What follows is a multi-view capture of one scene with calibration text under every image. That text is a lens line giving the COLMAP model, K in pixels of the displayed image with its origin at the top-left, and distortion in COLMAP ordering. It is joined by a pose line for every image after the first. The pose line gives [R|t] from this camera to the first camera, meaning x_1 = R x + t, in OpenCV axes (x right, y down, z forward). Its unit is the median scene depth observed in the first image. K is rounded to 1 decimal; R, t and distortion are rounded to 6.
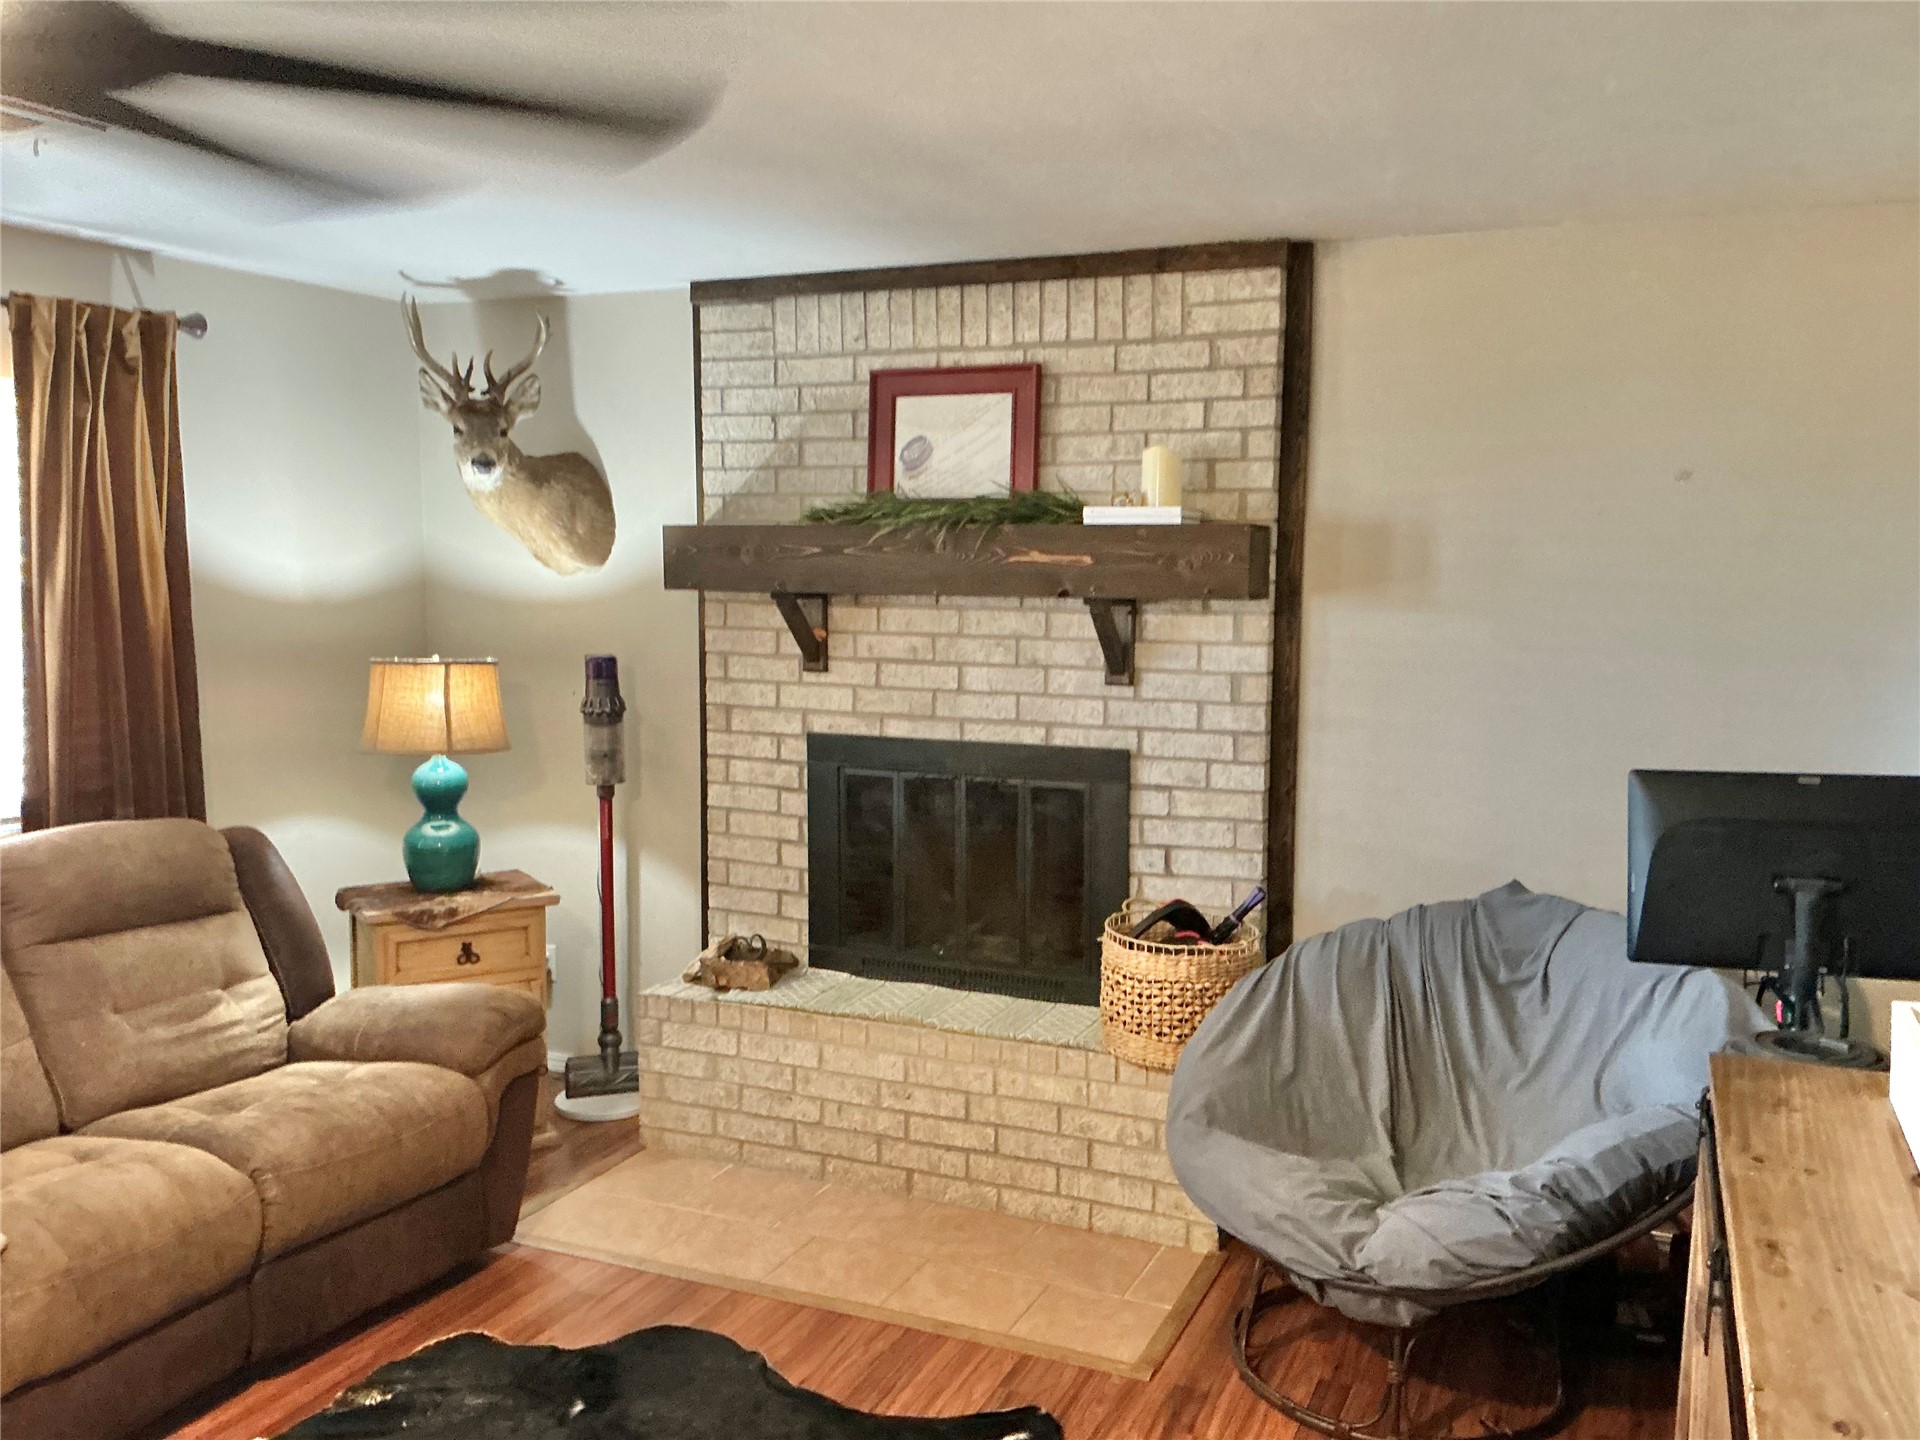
lens RADIAL K [[1580.1, 0, 960.0], [0, 1580.1, 720.0], [0, 0, 1]] dist [0.142519, -0.293826]
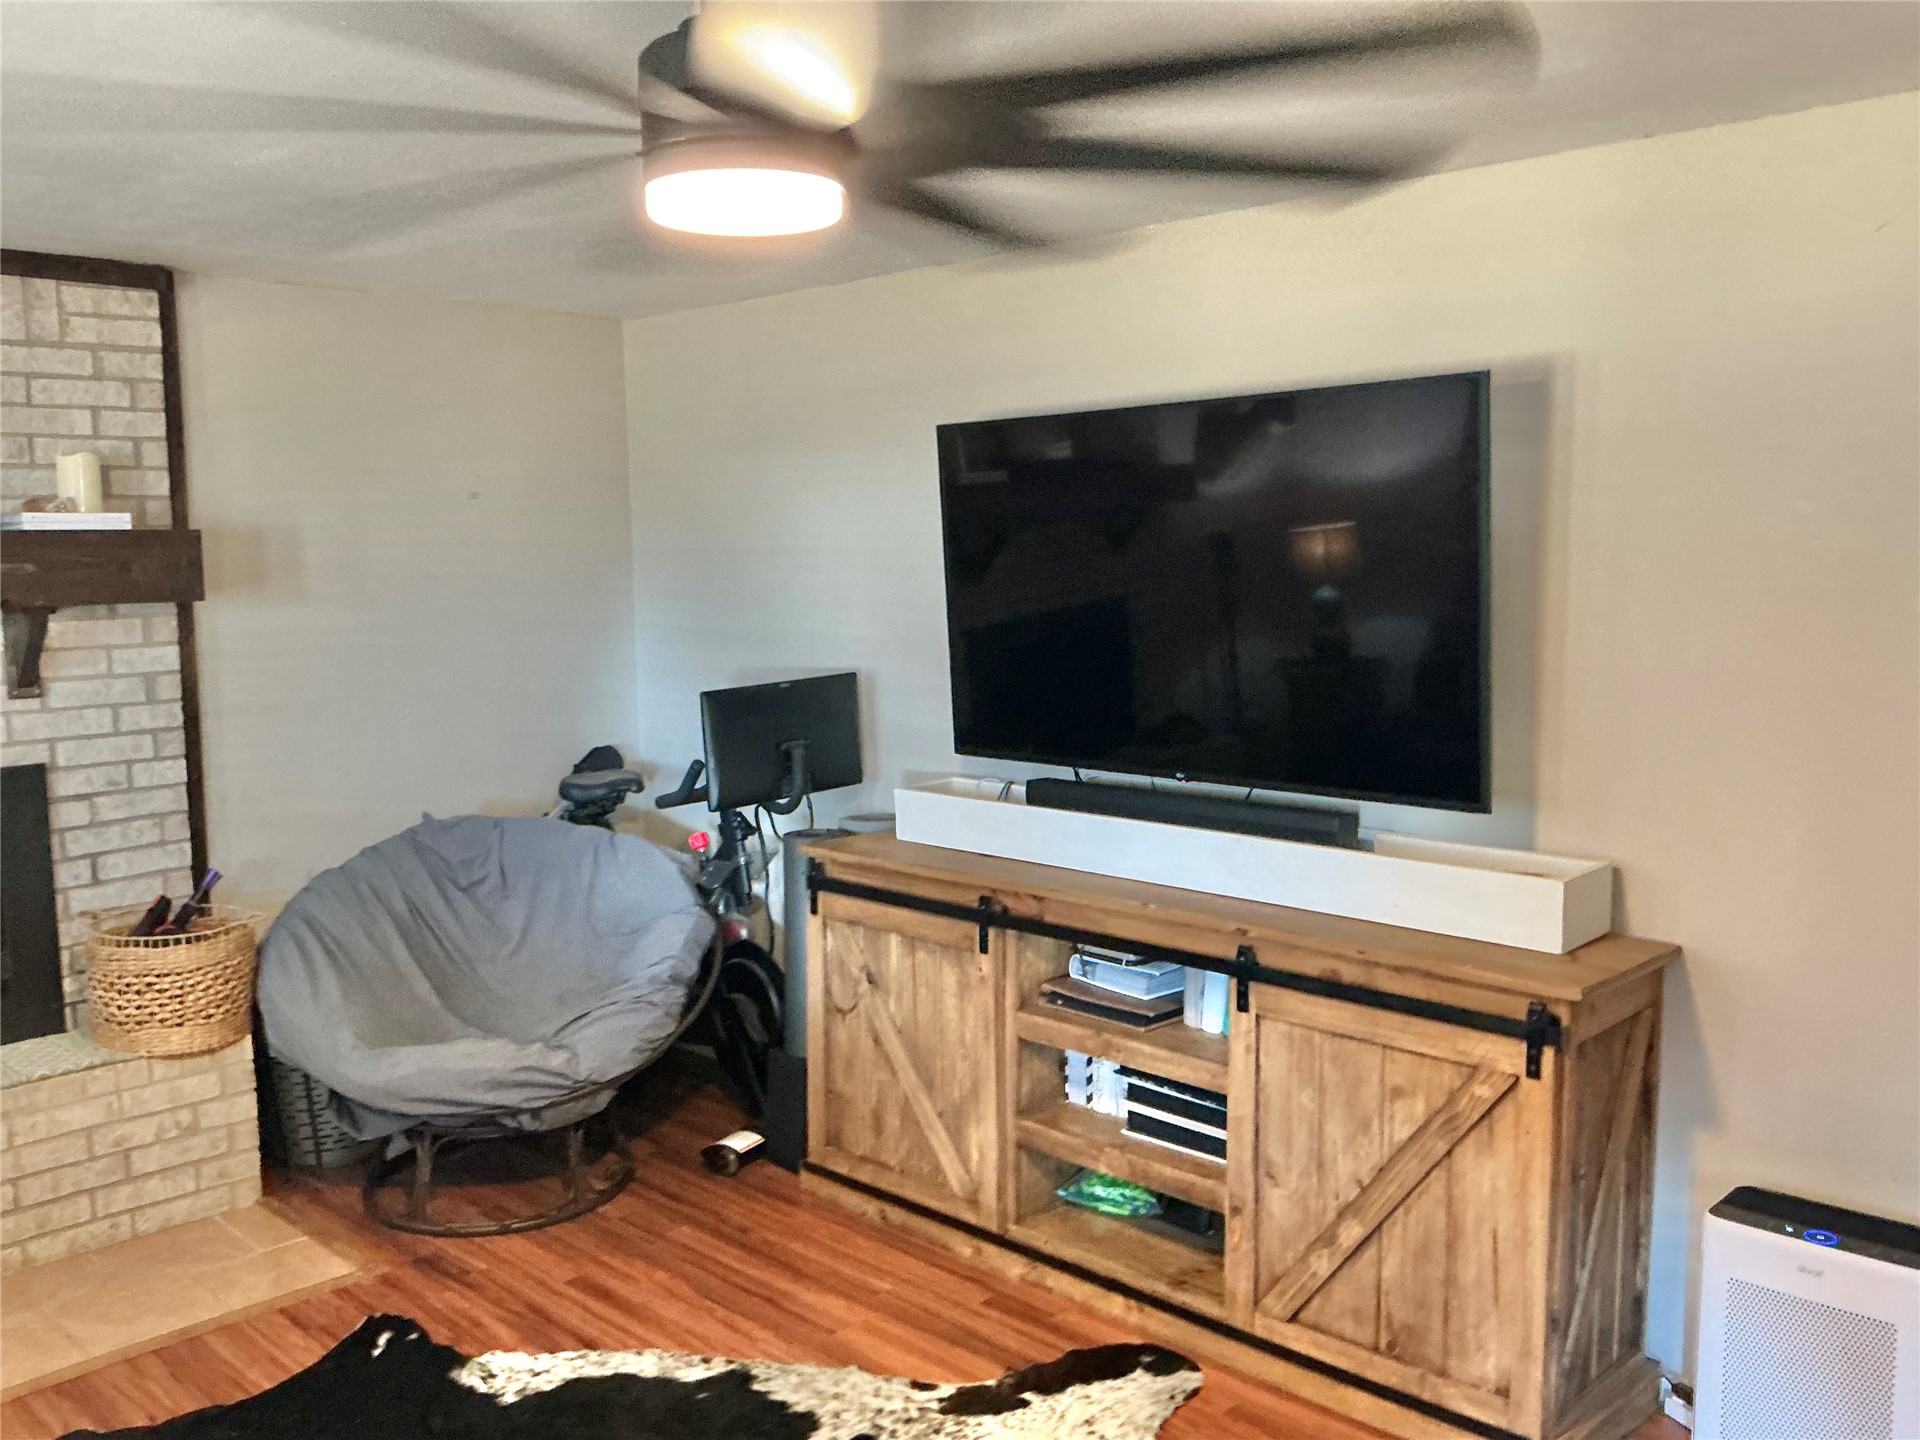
lens RADIAL K [[1580.1, 0, 960.0], [0, 1580.1, 720.0], [0, 0, 1]] dist [0.142519, -0.293826]
pose [[0.342955, -0.111626, 0.932696, -0.628455], [0.105294, 0.991225, 0.079914, -0.027545], [-0.933432, 0.070801, 0.351699, 0.139611]]
